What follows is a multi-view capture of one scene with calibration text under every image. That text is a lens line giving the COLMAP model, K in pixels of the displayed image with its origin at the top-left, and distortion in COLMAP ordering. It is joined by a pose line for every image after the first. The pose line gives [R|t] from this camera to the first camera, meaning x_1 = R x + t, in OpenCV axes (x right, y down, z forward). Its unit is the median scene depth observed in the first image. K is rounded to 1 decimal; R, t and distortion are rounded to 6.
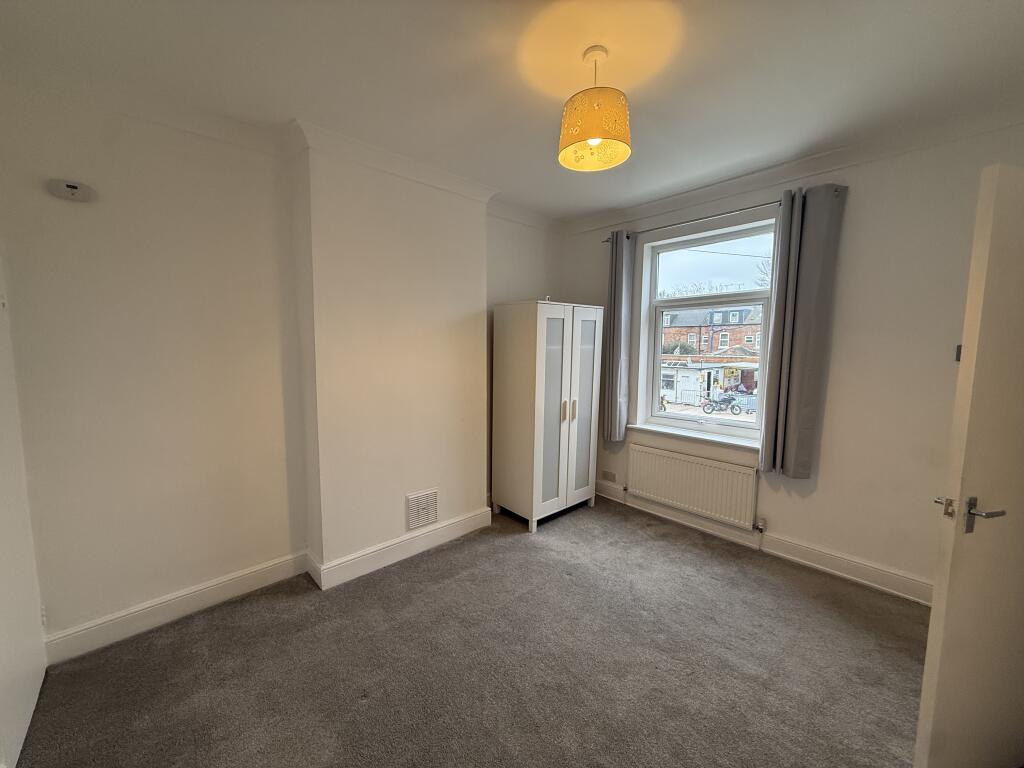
lens RADIAL K [[408.6, 0, 510.8], [0, 408.6, 383.4], [0, 0, 1]] dist [-0.000225, -0.000133]
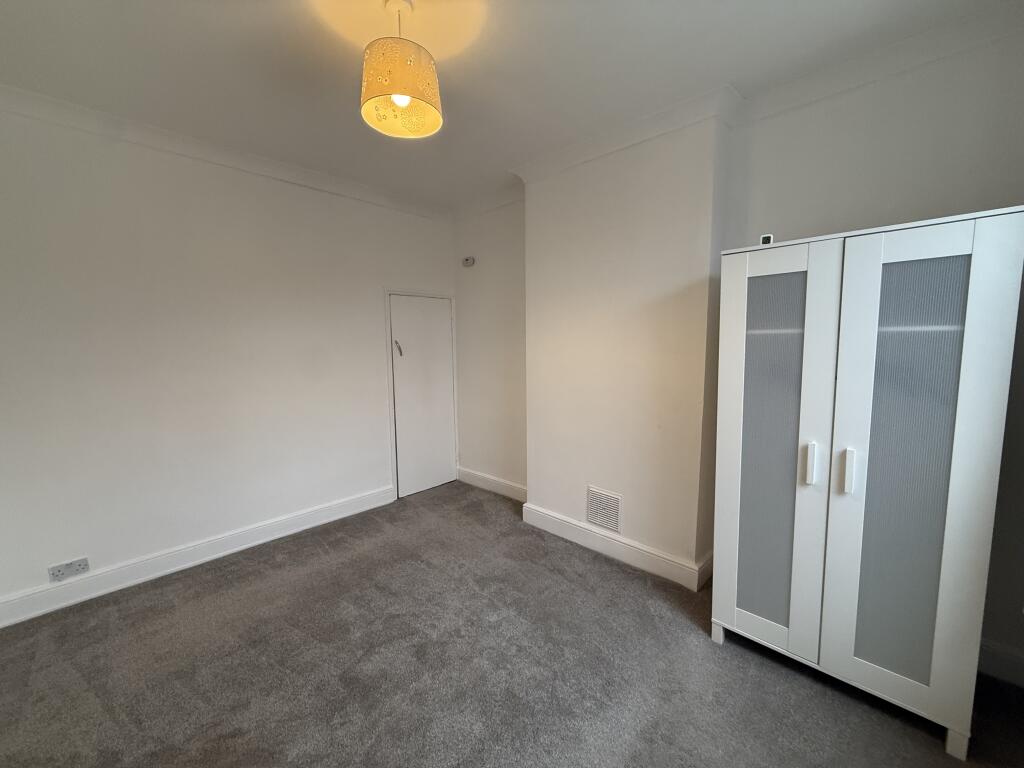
lens RADIAL K [[408.6, 0, 510.8], [0, 408.6, 383.4], [0, 0, 1]] dist [-0.000225, -0.000133]
pose [[0.058267, 0.105088, -0.992755, 0.643289], [-0.093567, 0.990641, 0.099373, -0.047008], [0.993907, 0.087099, 0.067554, 0.674965]]
